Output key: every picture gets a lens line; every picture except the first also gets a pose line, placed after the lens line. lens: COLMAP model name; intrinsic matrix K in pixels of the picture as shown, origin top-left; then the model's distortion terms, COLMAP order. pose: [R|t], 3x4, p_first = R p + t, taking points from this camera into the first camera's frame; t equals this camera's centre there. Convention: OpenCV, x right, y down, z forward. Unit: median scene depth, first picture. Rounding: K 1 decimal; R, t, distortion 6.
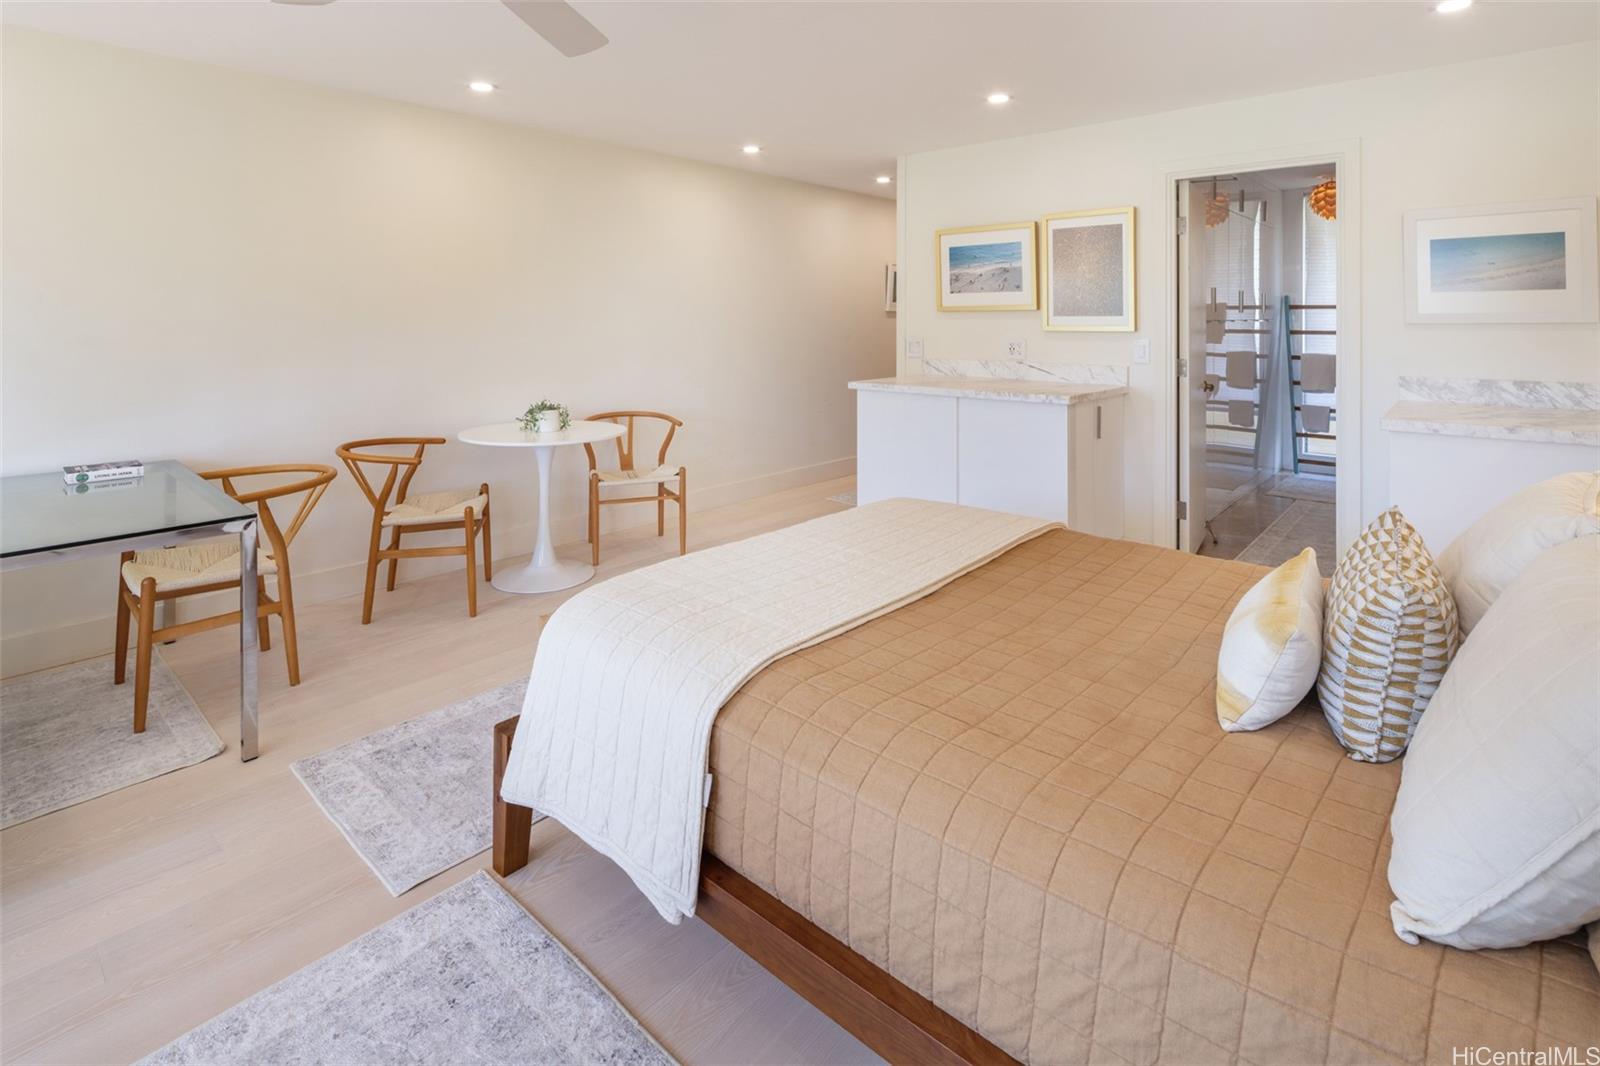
lens RADIAL K [[775.3, 0, 795.5], [0, 775.3, 320.7], [0, 0, 1]] dist [0.005529, -0.001620]
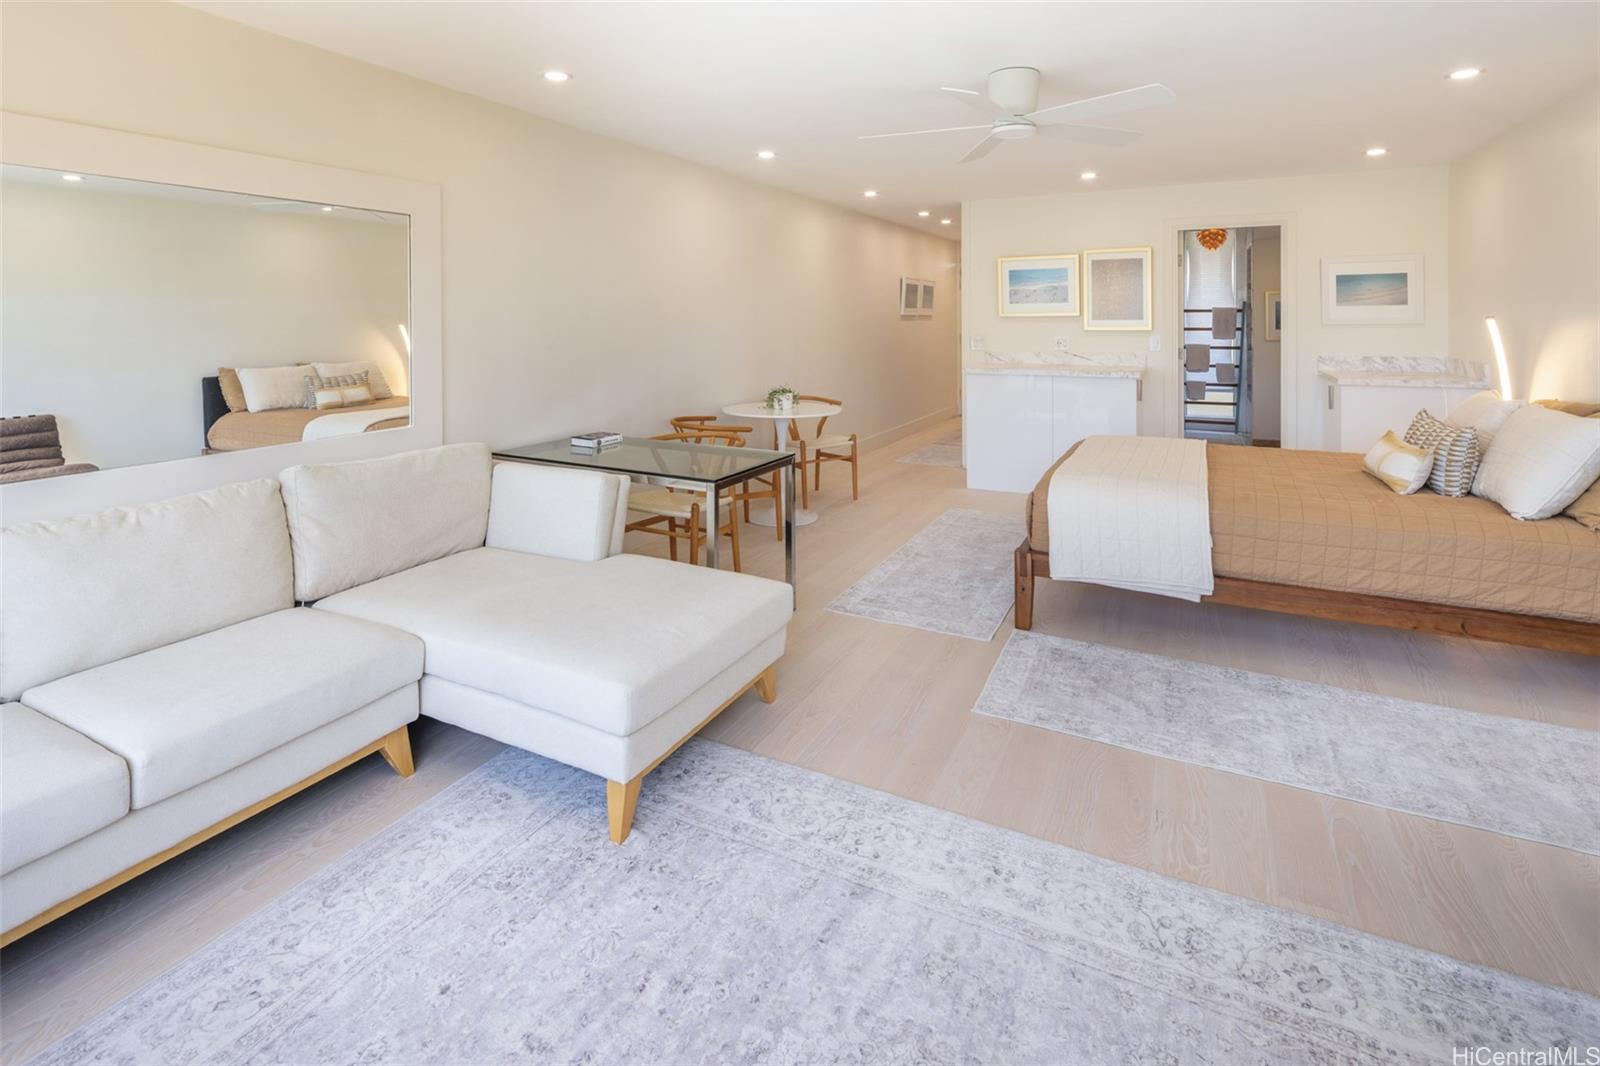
lens RADIAL K [[775.3, 0, 795.5], [0, 775.3, 320.7], [0, 0, 1]] dist [0.005529, -0.001620]
pose [[0.969078, -0.005600, 0.246691, -0.633232], [0.005118, 0.999984, 0.002594, -0.012848], [-0.246702, -0.001251, 0.969091, -0.300586]]
